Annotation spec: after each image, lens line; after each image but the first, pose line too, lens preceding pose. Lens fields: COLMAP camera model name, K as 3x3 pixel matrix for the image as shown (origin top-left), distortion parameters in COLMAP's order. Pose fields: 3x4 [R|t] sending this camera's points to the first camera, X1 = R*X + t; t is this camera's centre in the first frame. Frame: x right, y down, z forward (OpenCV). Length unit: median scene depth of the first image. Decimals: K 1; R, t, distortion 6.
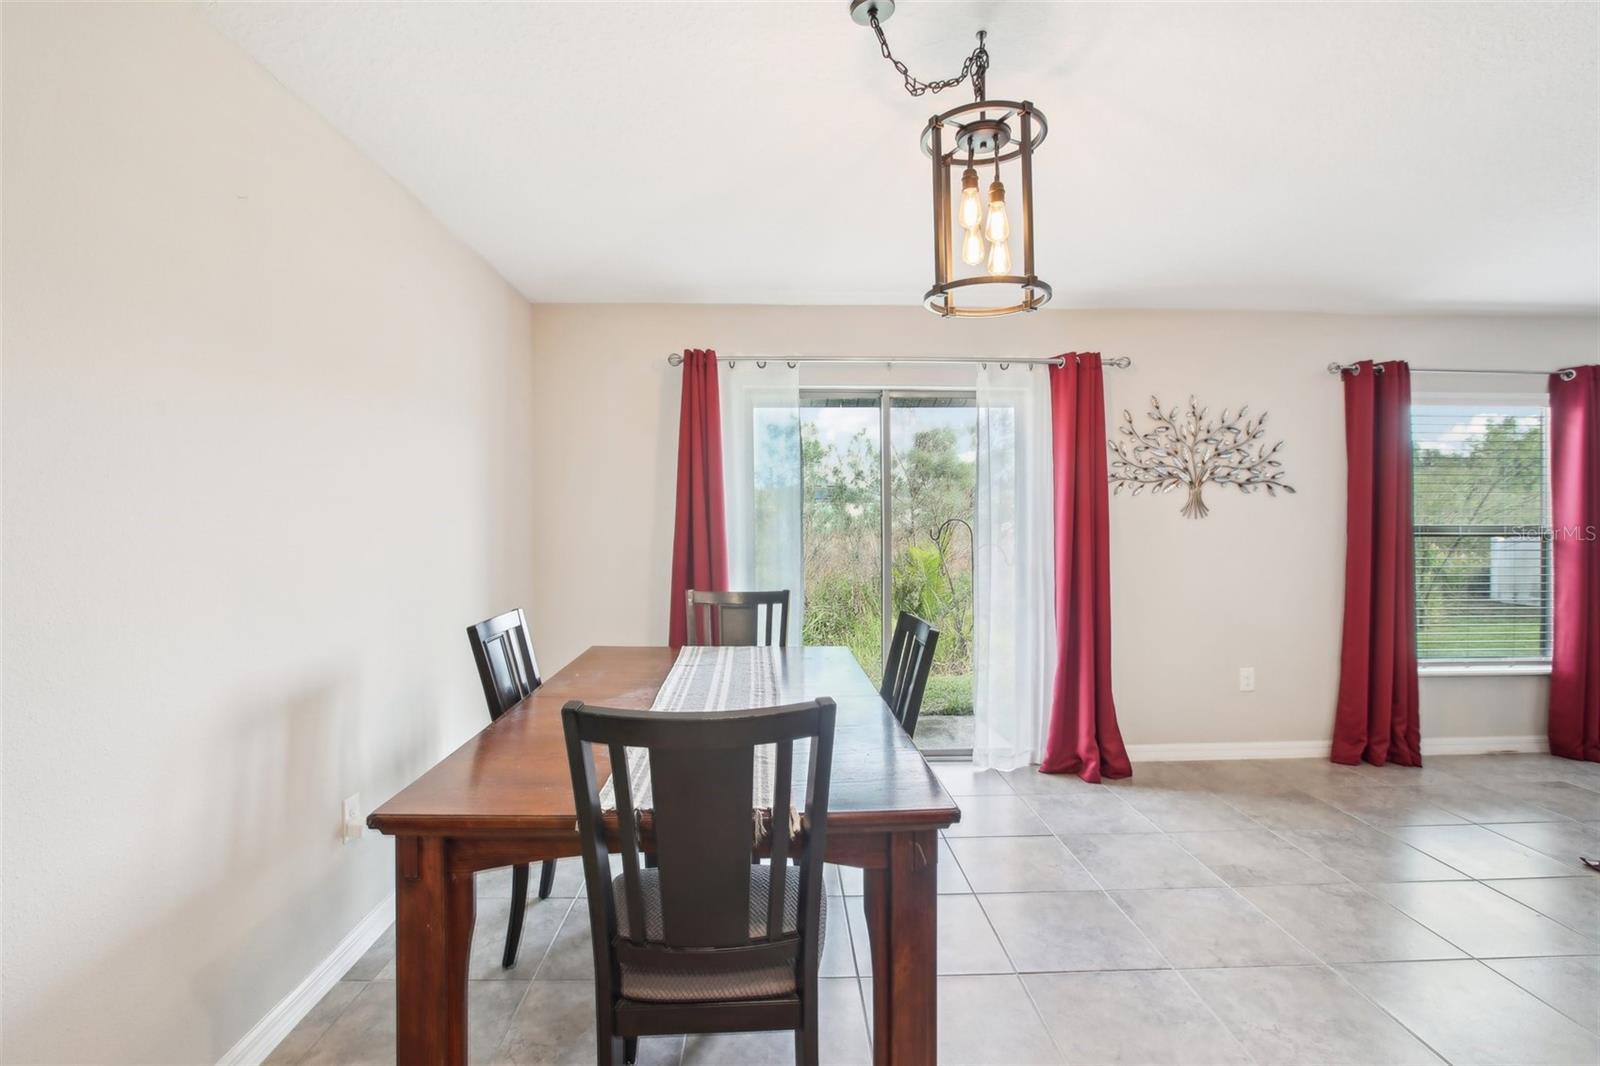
lens RADIAL K [[761.3, 0, 805.1], [0, 761.3, 507.4], [0, 0, 1]] dist [-0.003327, 0.000197]
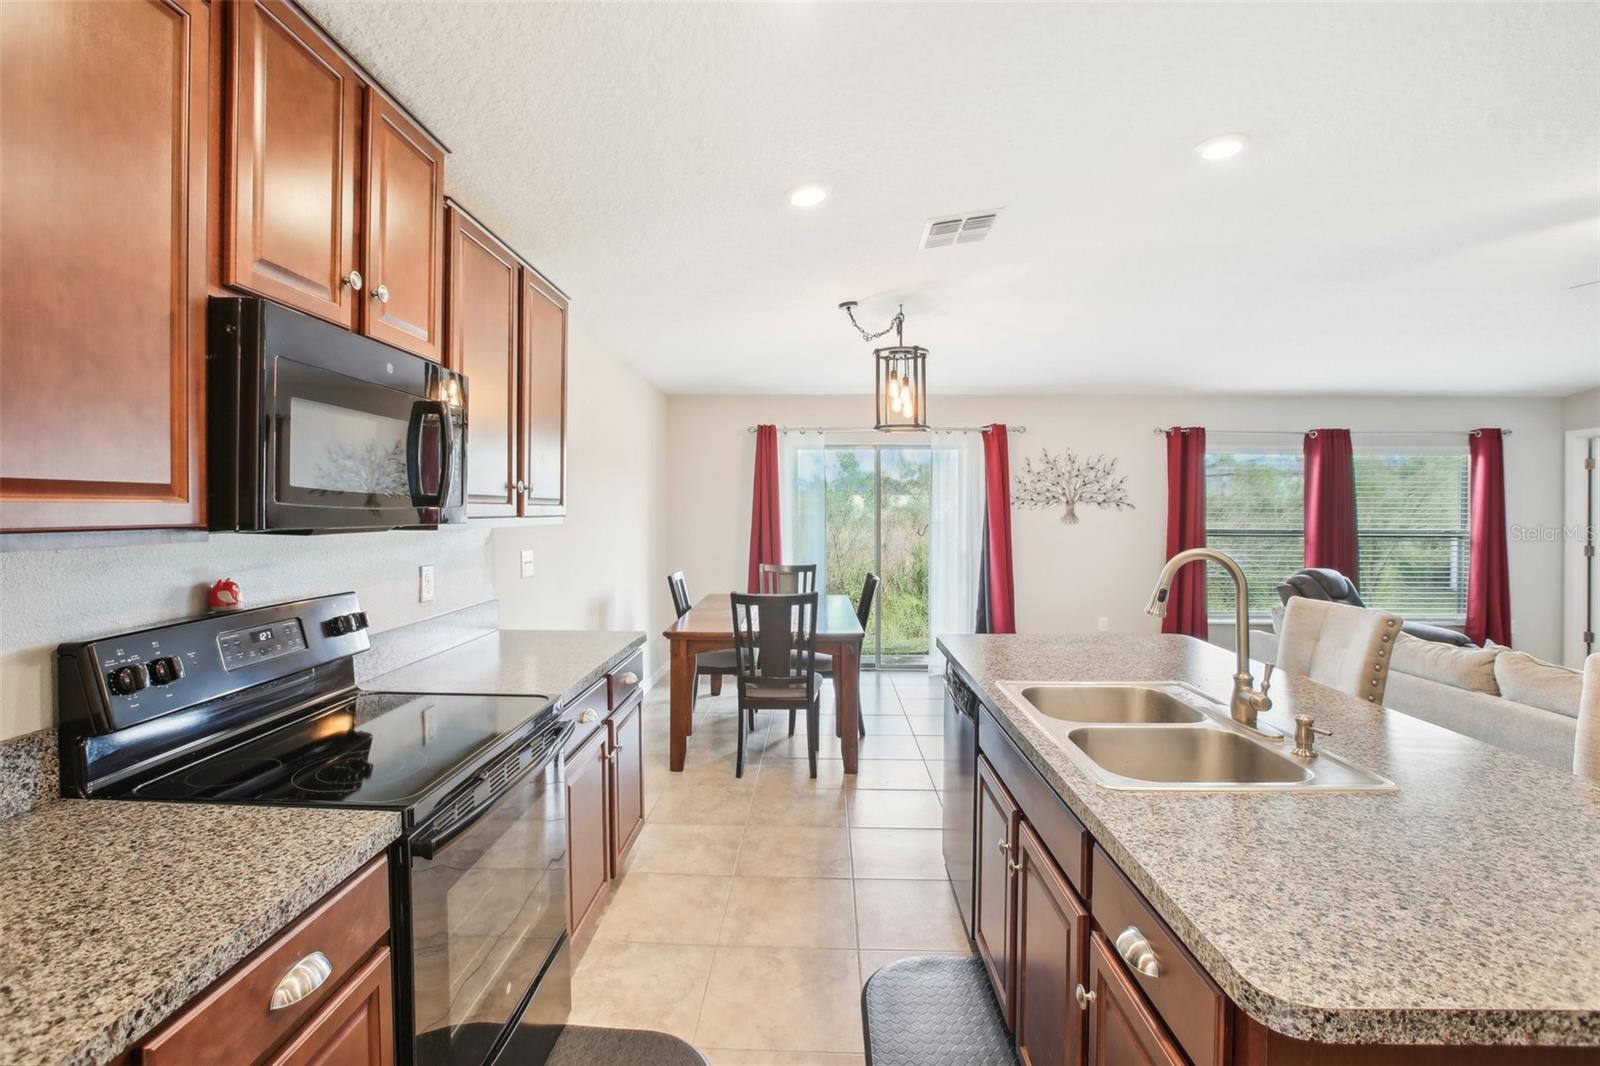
lens RADIAL K [[745.3, 0, 792.1], [0, 745.3, 506.1], [0, 0, 1]] dist [-0.021426, 0.001027]
pose [[0.996459, 0.004581, -0.083961, 0.060372], [-0.003384, 0.999891, 0.014386, -0.047288], [0.084017, -0.014051, 0.996365, -0.661096]]
